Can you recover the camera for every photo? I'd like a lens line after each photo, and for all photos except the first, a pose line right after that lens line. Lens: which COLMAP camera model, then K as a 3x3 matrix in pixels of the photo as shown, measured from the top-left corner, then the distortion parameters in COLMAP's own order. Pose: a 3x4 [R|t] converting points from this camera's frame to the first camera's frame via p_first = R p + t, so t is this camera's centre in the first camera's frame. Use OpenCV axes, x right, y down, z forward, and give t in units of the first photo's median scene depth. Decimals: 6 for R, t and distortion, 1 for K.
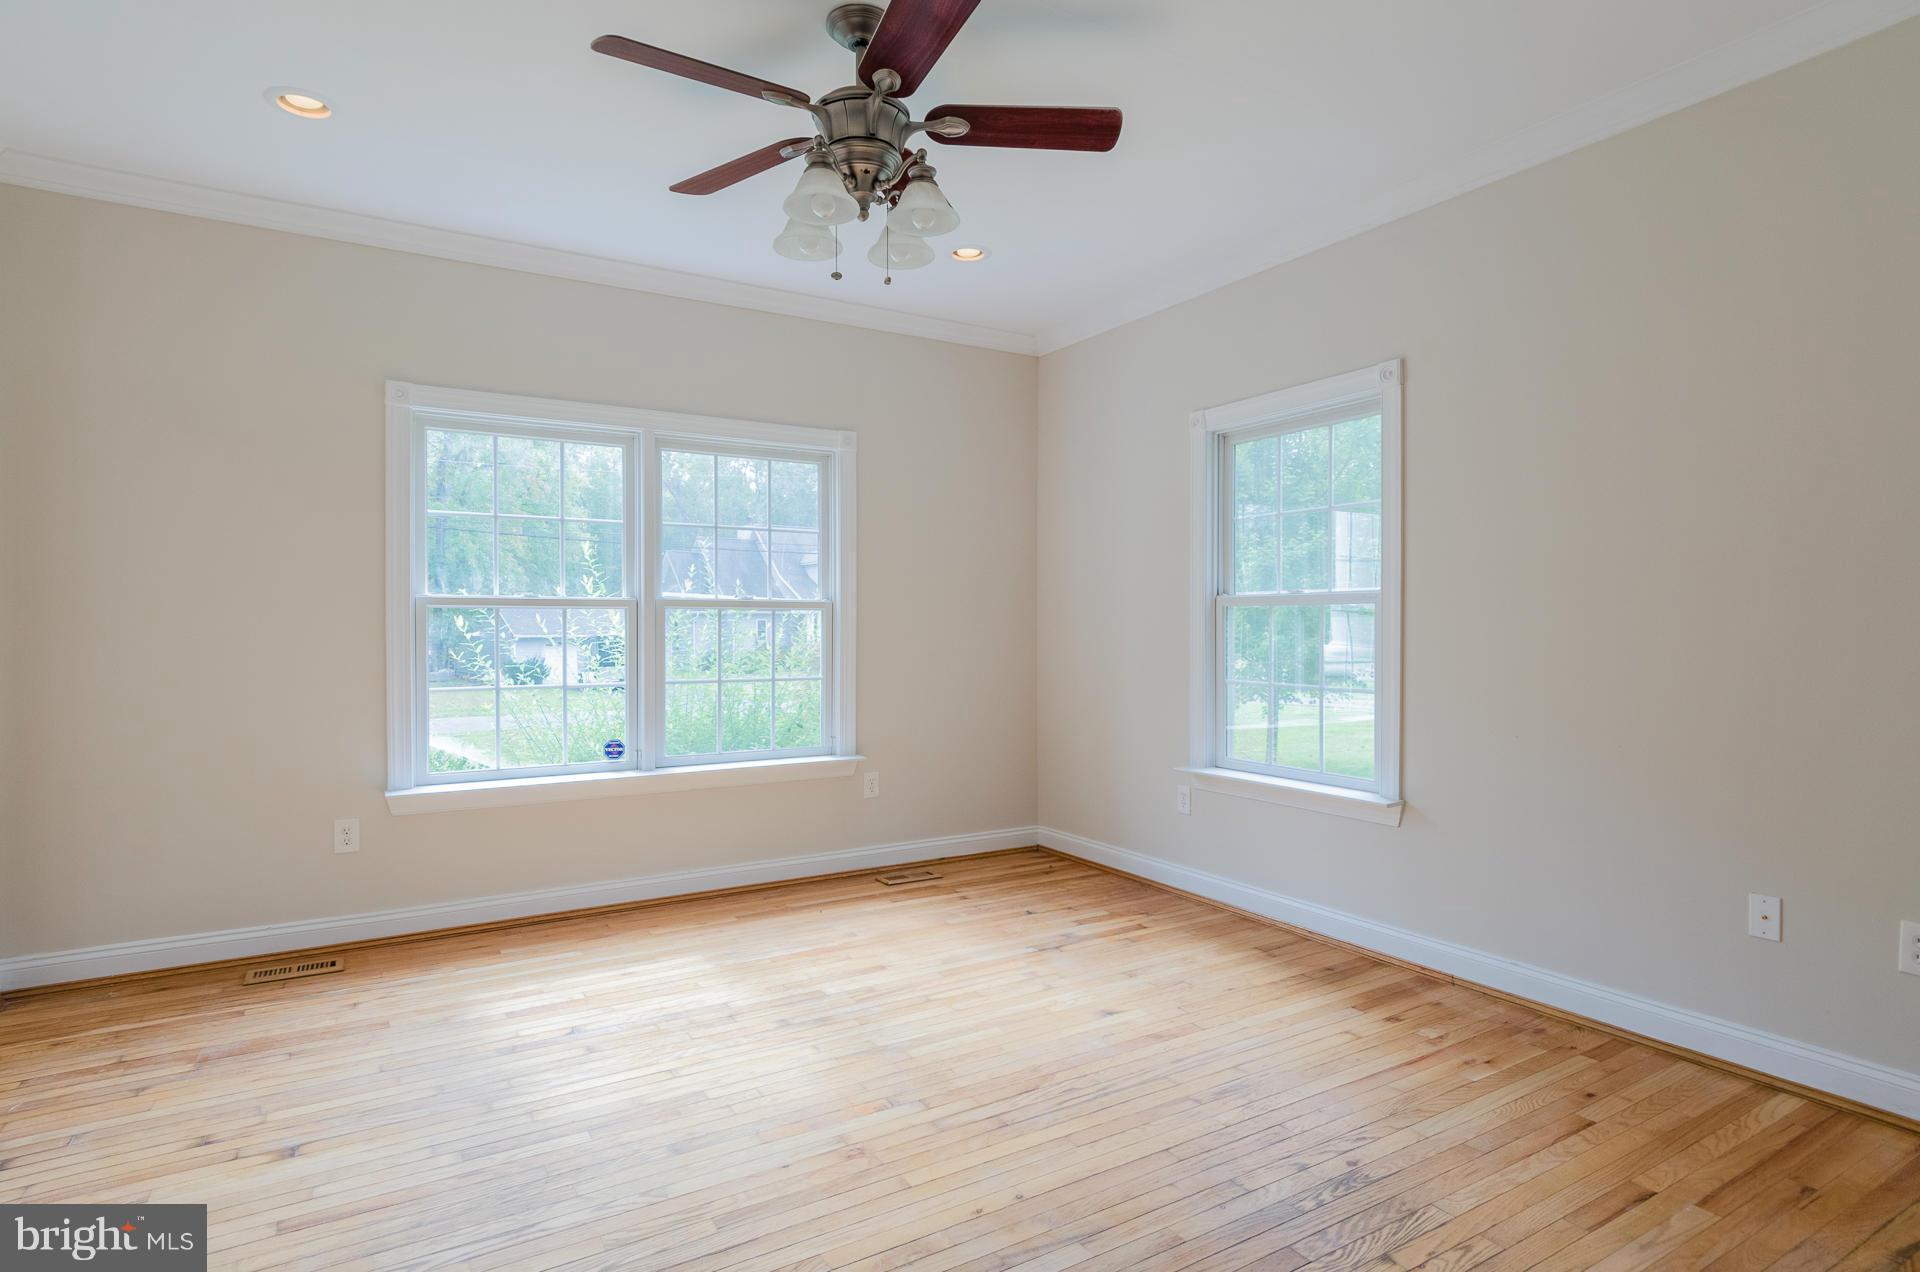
lens RADIAL K [[1014.3, 0, 966.4], [0, 1014.3, 635.4], [0, 0, 1]] dist [0.006102, -0.003253]
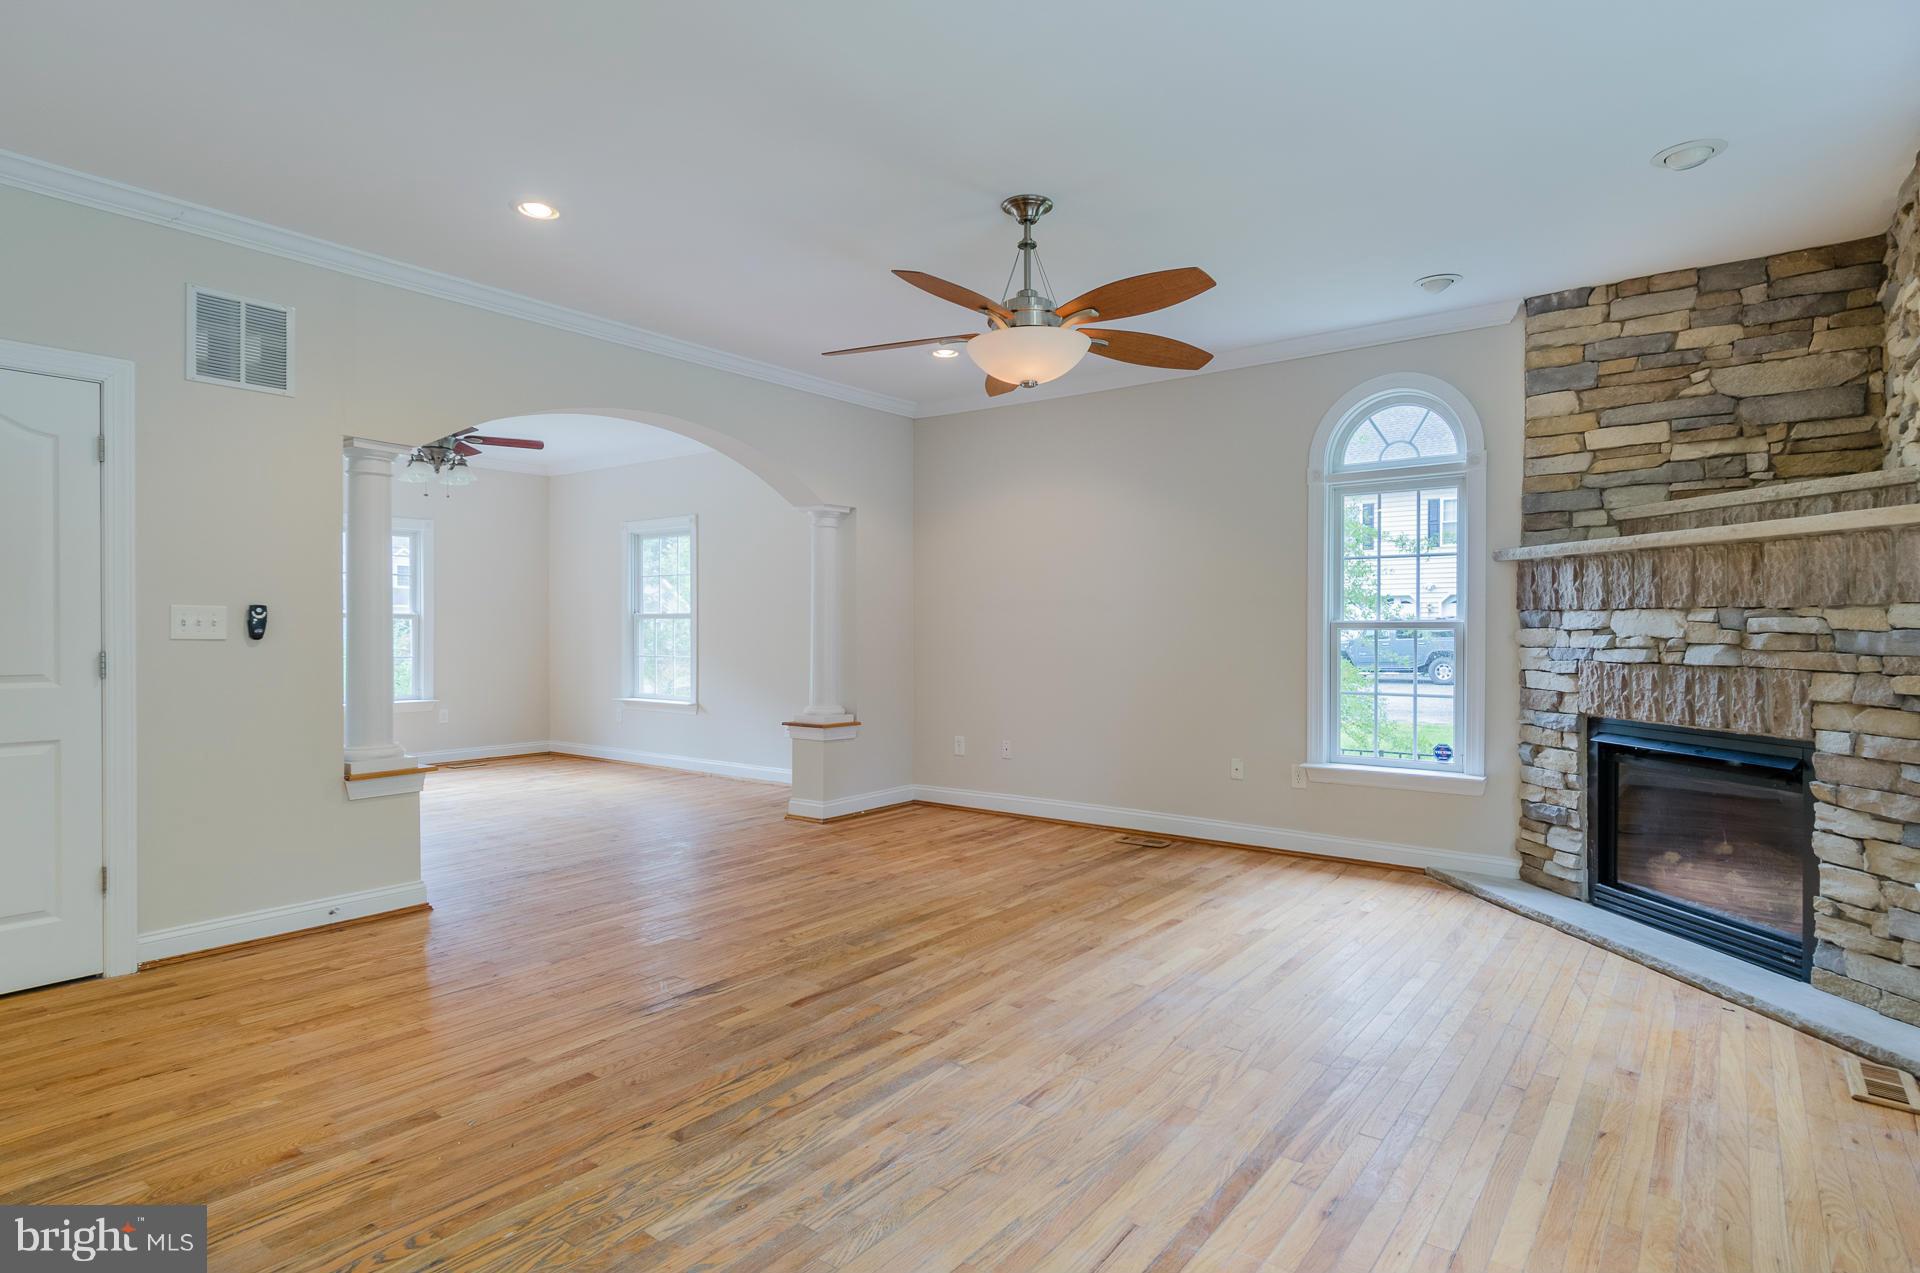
lens RADIAL K [[1014.3, 0, 956.4], [0, 1014.3, 640.2], [0, 0, 1]] dist [0.006102, -0.003253]
pose [[0.934770, -0.004993, 0.355218, 0.159575], [0.003849, 0.999985, 0.003927, 0.008721], [-0.355232, -0.002304, 0.934775, -1.390676]]
